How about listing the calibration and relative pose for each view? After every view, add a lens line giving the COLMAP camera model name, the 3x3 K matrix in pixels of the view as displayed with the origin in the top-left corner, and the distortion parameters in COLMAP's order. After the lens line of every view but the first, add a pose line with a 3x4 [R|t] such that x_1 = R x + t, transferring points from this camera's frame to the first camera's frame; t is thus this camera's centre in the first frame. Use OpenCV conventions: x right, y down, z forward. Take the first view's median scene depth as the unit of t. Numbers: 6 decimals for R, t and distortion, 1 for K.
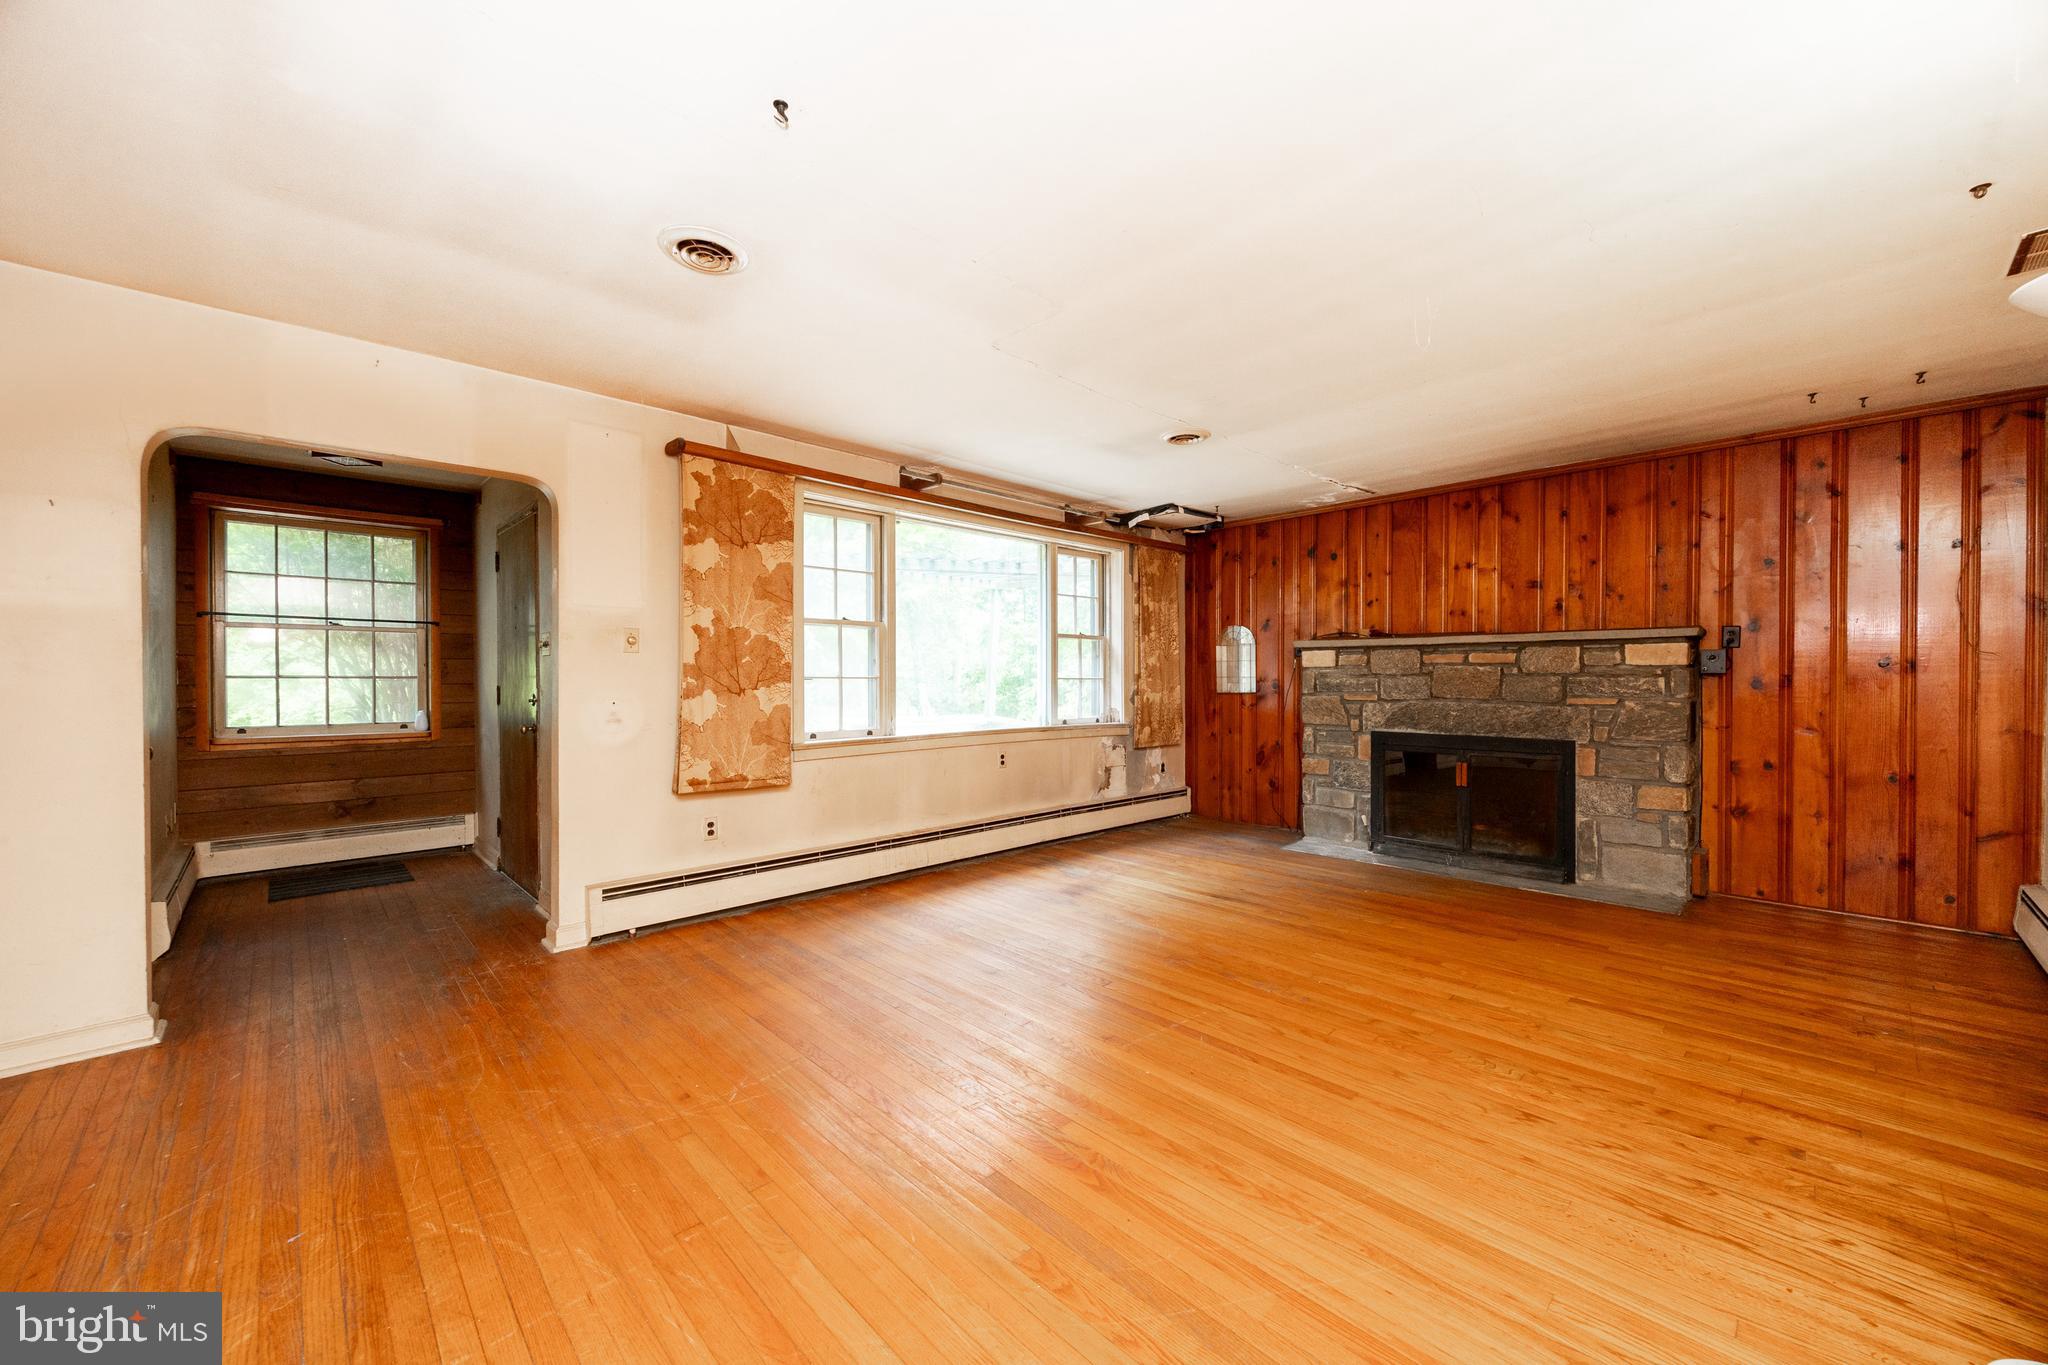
lens RADIAL K [[774.3, 0, 1019.3], [0, 774.3, 677.7], [0, 0, 1]] dist [-0.003794, 0.000109]
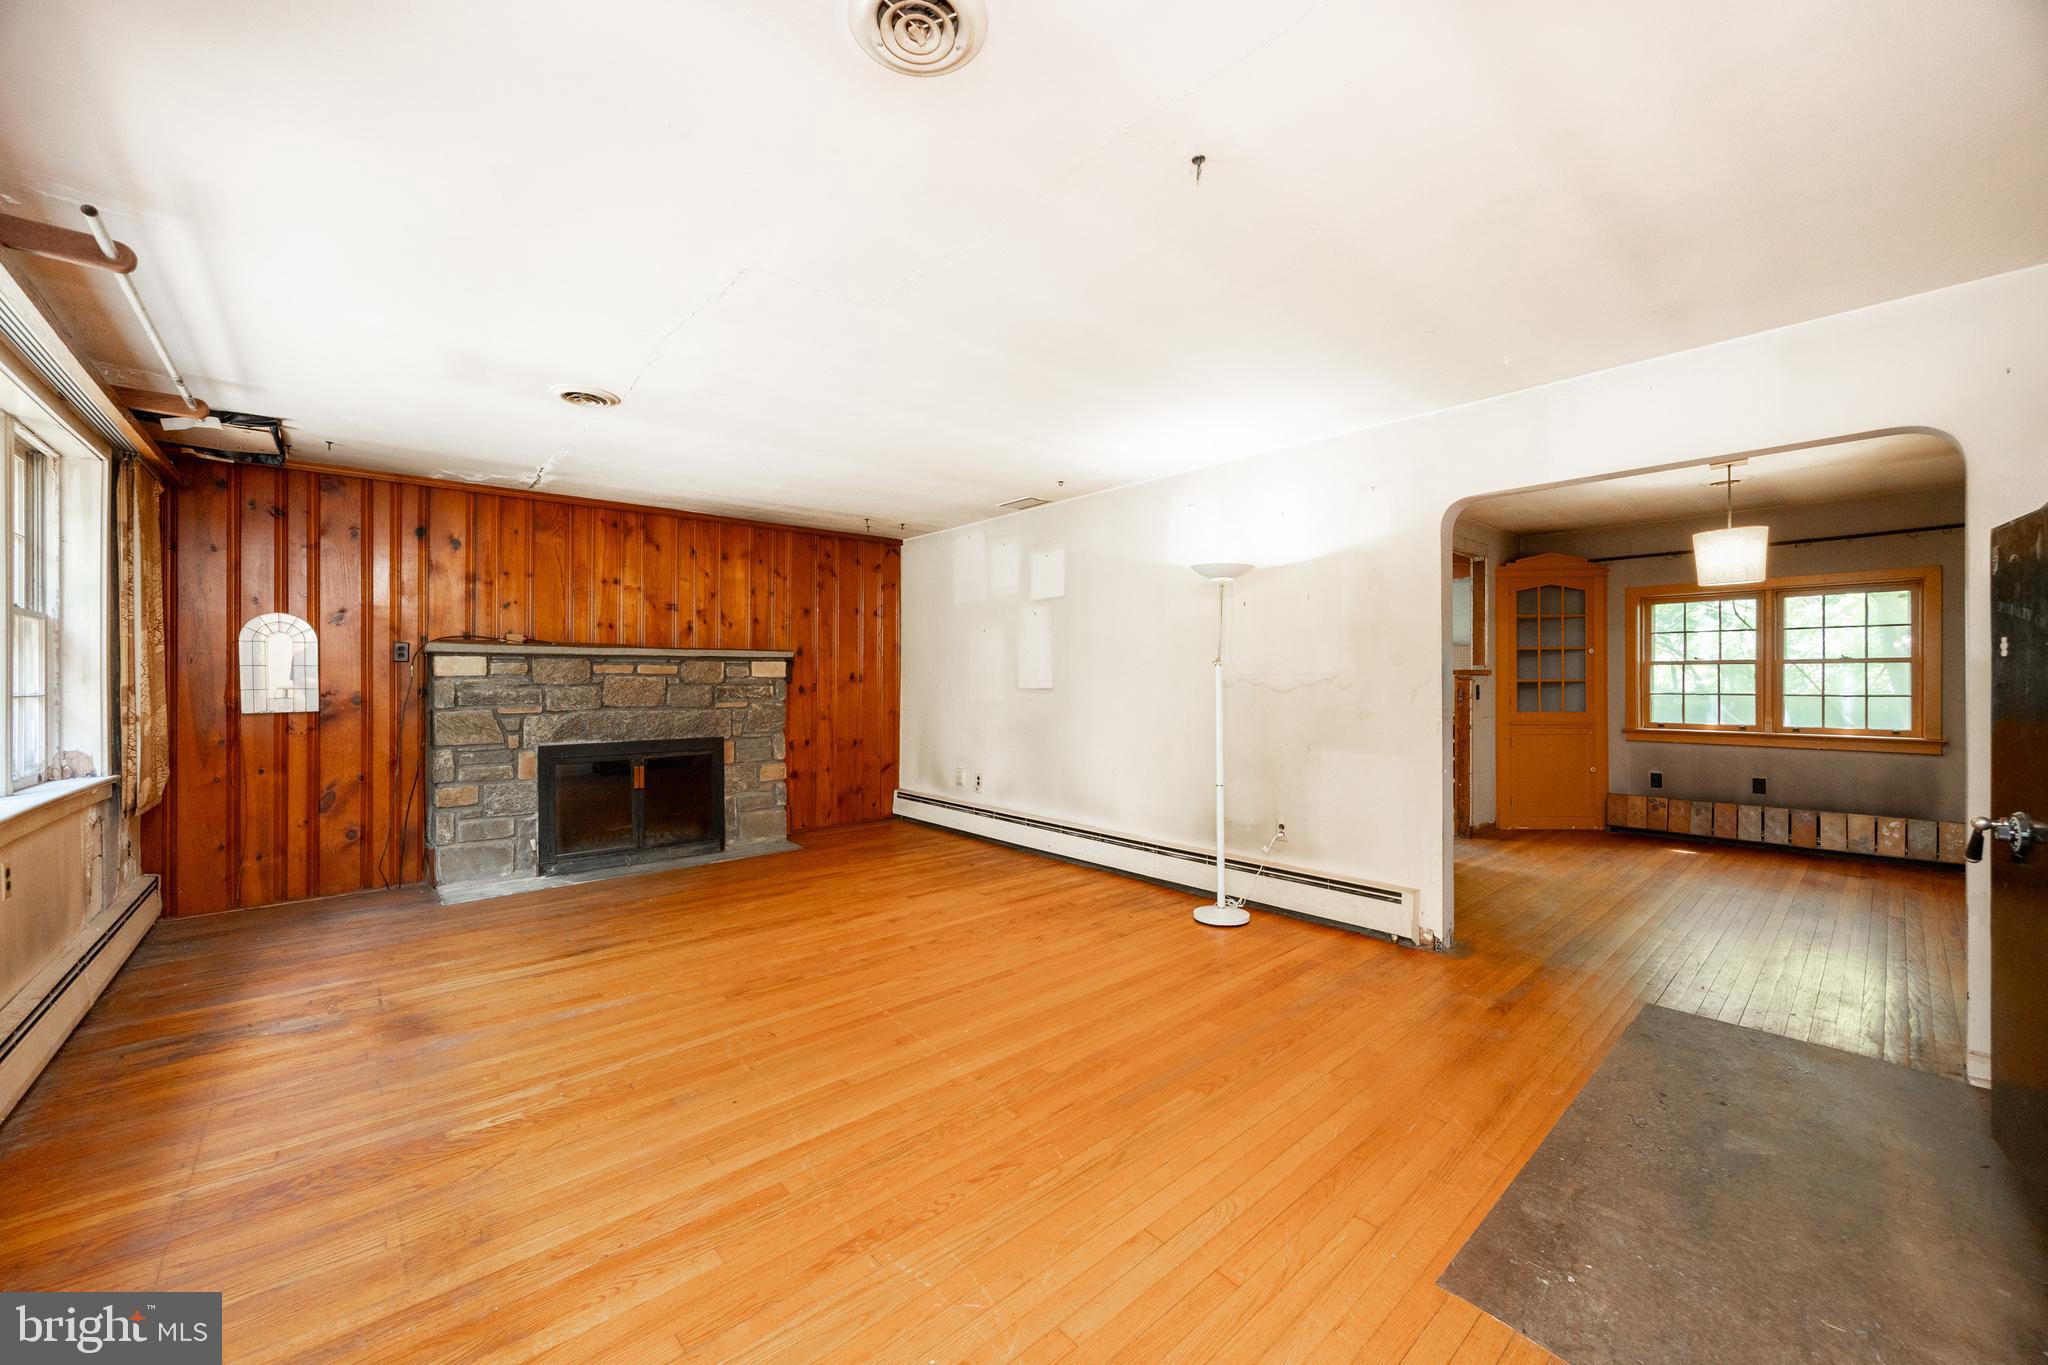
lens RADIAL K [[774.3, 0, 1019.3], [0, 774.3, 677.7], [0, 0, 1]] dist [-0.003794, 0.000109]
pose [[0.040930, 0.003454, 0.999156, -0.512234], [0.005184, 0.999980, -0.003669, -0.007270], [-0.999149, 0.005330, 0.040911, 0.452729]]
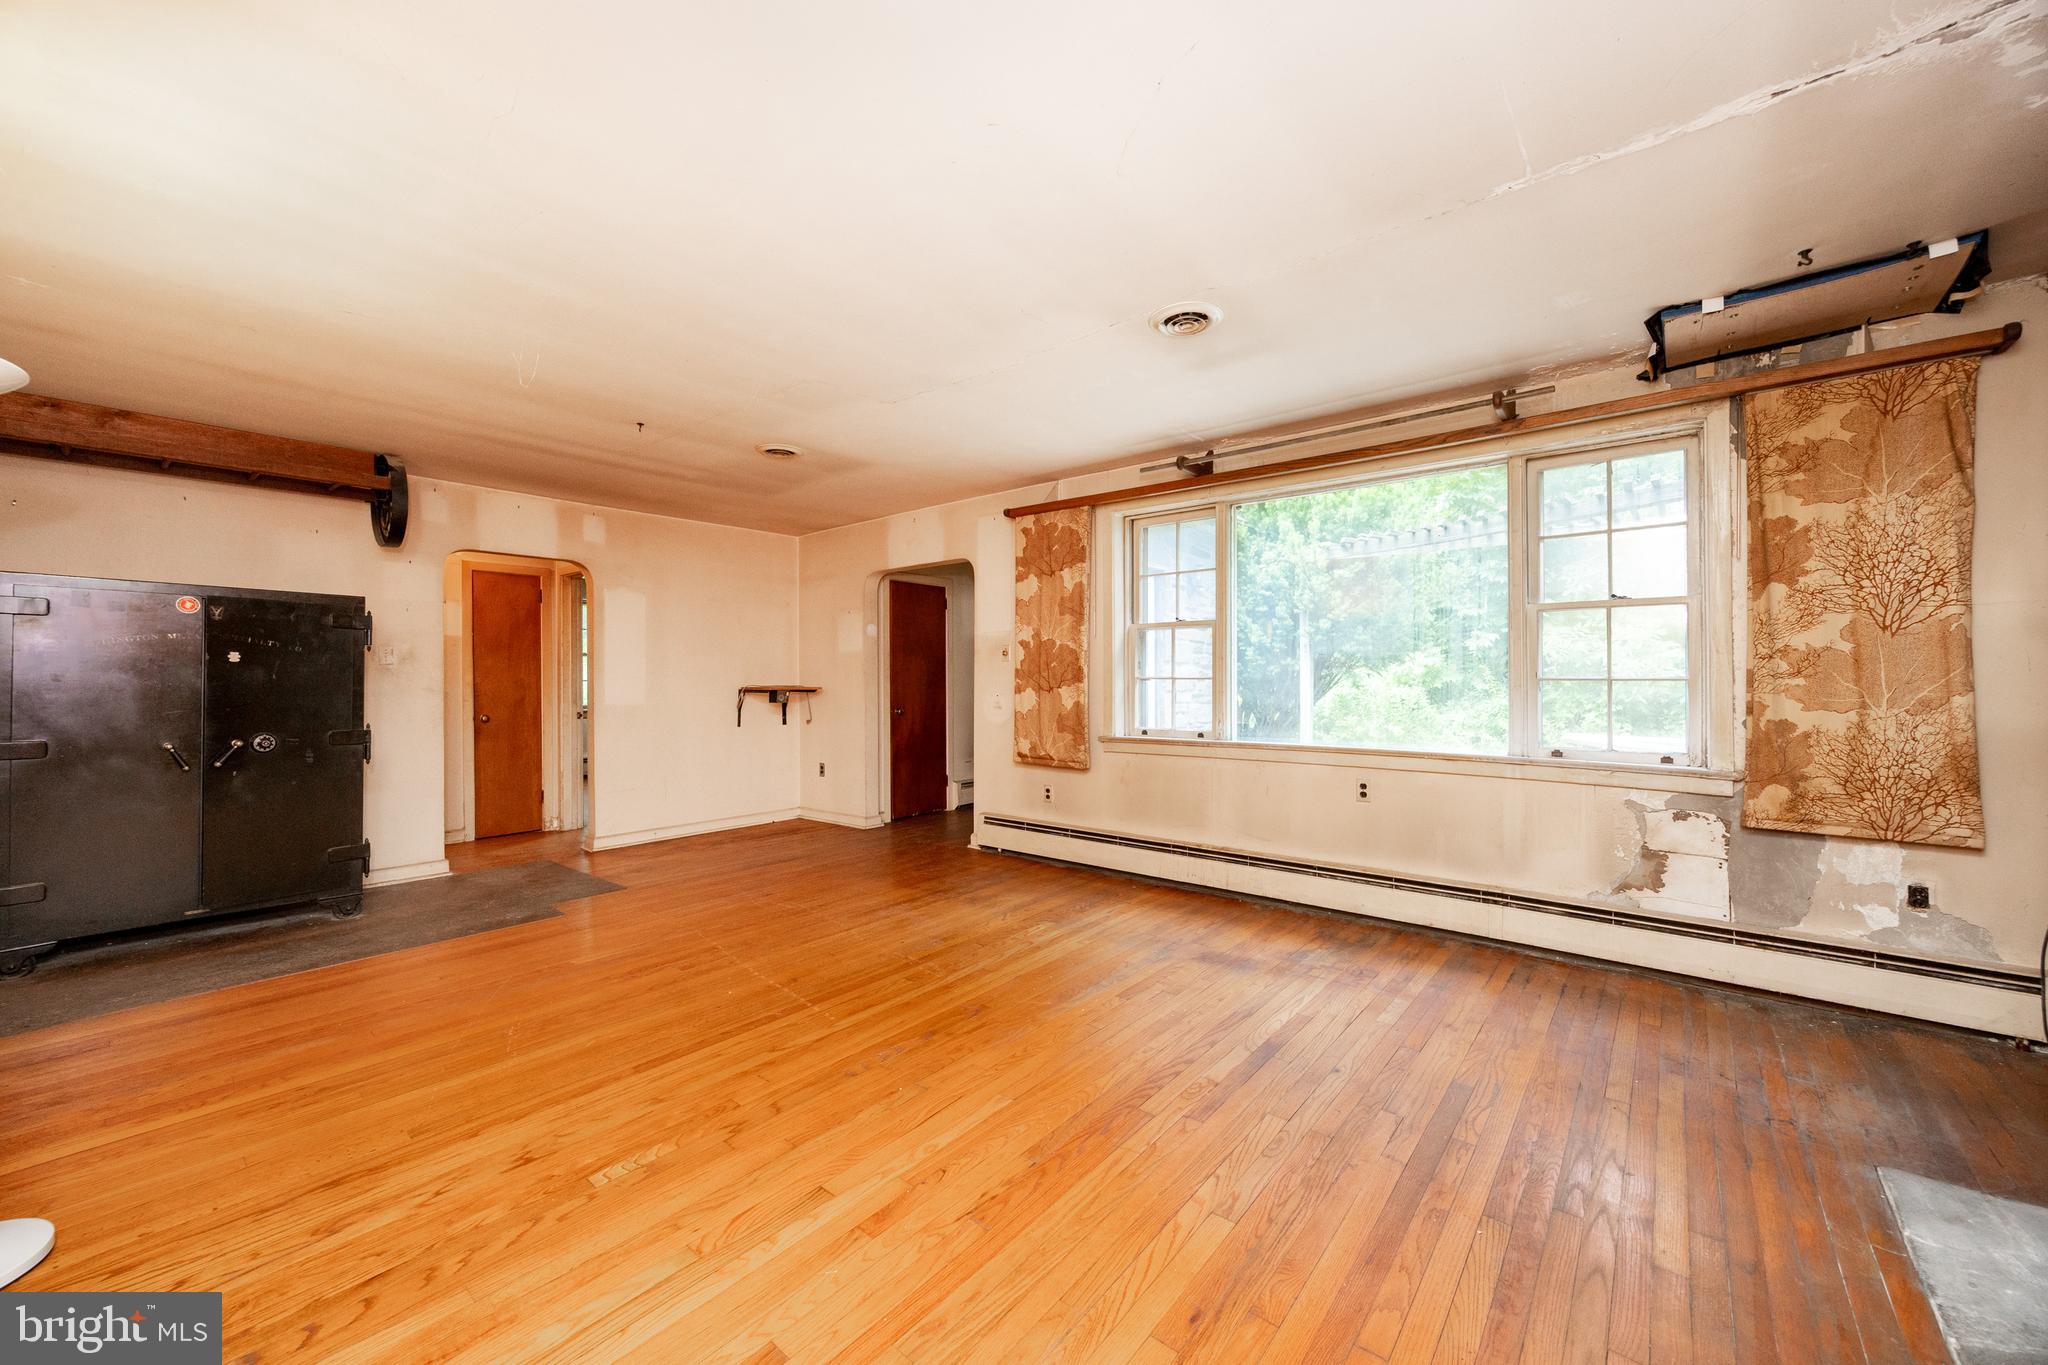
lens RADIAL K [[773.9, 0, 1031.2], [0, 773.9, 678.9], [0, 0, 1]] dist [-0.002845, -0.000154]
pose [[0.115495, 0.000844, -0.993308, 0.765617], [0.002778, 0.999995, 0.001172, -0.001041], [0.993304, -0.002895, 0.115492, 0.697187]]
